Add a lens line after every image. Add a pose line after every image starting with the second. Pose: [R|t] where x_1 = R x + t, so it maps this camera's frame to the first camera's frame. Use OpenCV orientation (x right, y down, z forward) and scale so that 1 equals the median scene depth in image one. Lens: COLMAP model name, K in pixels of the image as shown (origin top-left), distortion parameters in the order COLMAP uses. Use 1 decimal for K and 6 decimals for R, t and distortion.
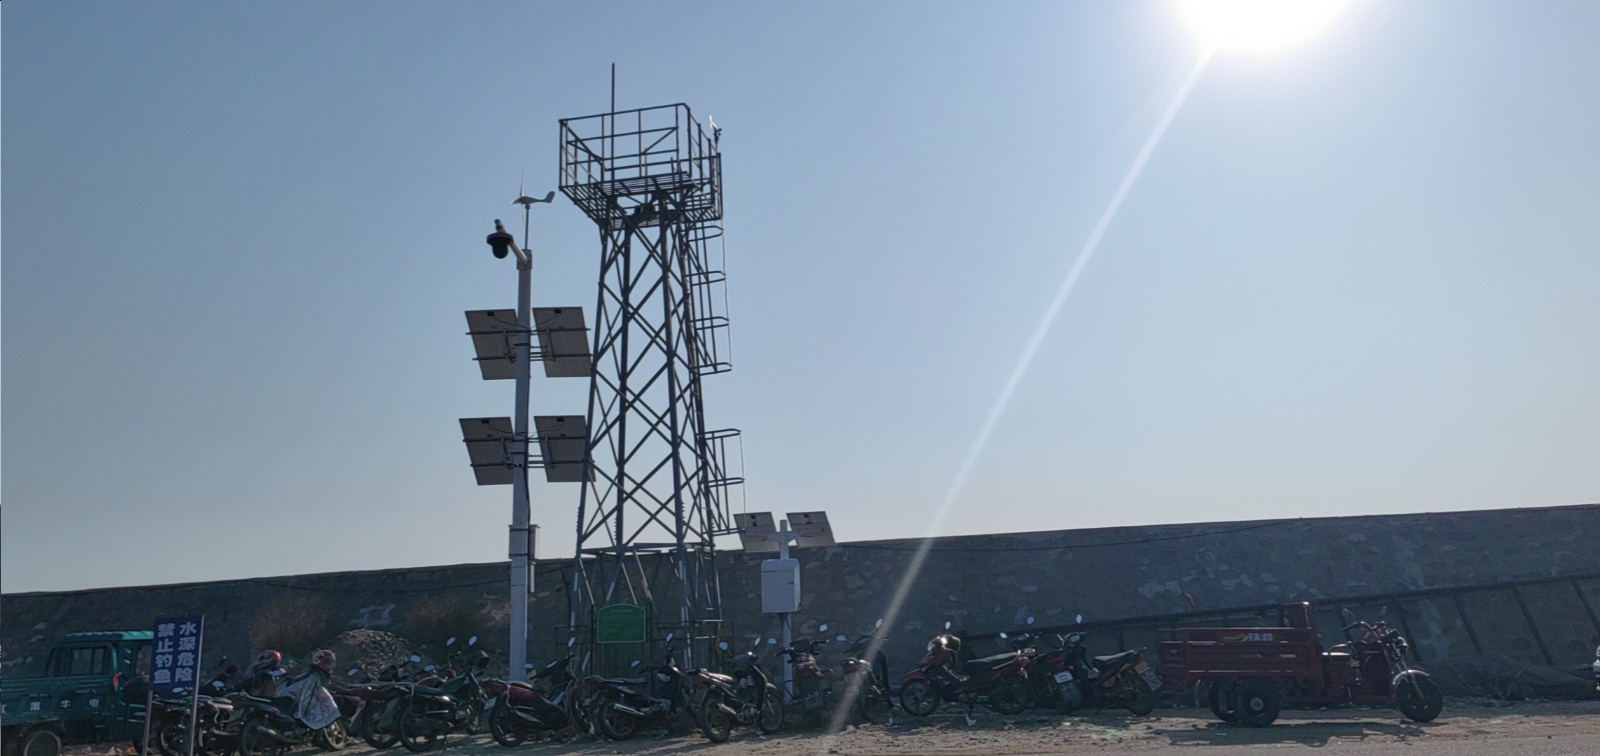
lens RADIAL K [[1159.6, 0, 801.5], [0, 1159.6, 392.5], [0, 0, 1]] dist [0.027593, 0.021517]
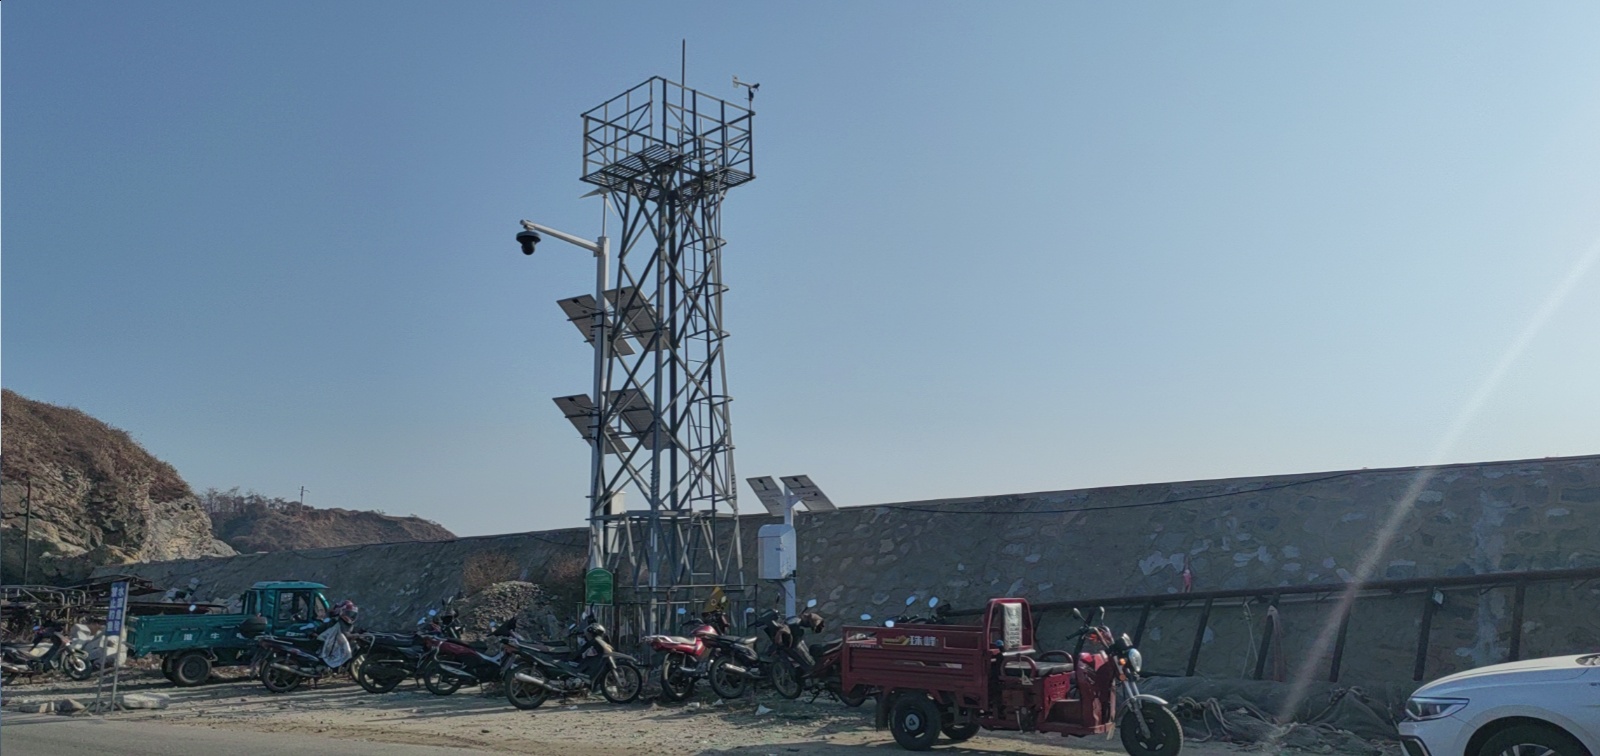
lens RADIAL K [[1159.6, 0, 812.3], [0, 1159.6, 385.4], [0, 0, 1]] dist [0.027593, 0.021517]
pose [[0.830780, -0.062845, -0.553042, 0.556491], [0.093845, 0.995196, 0.027884, 0.002911], [0.548633, -0.075066, 0.832687, 0.213368]]
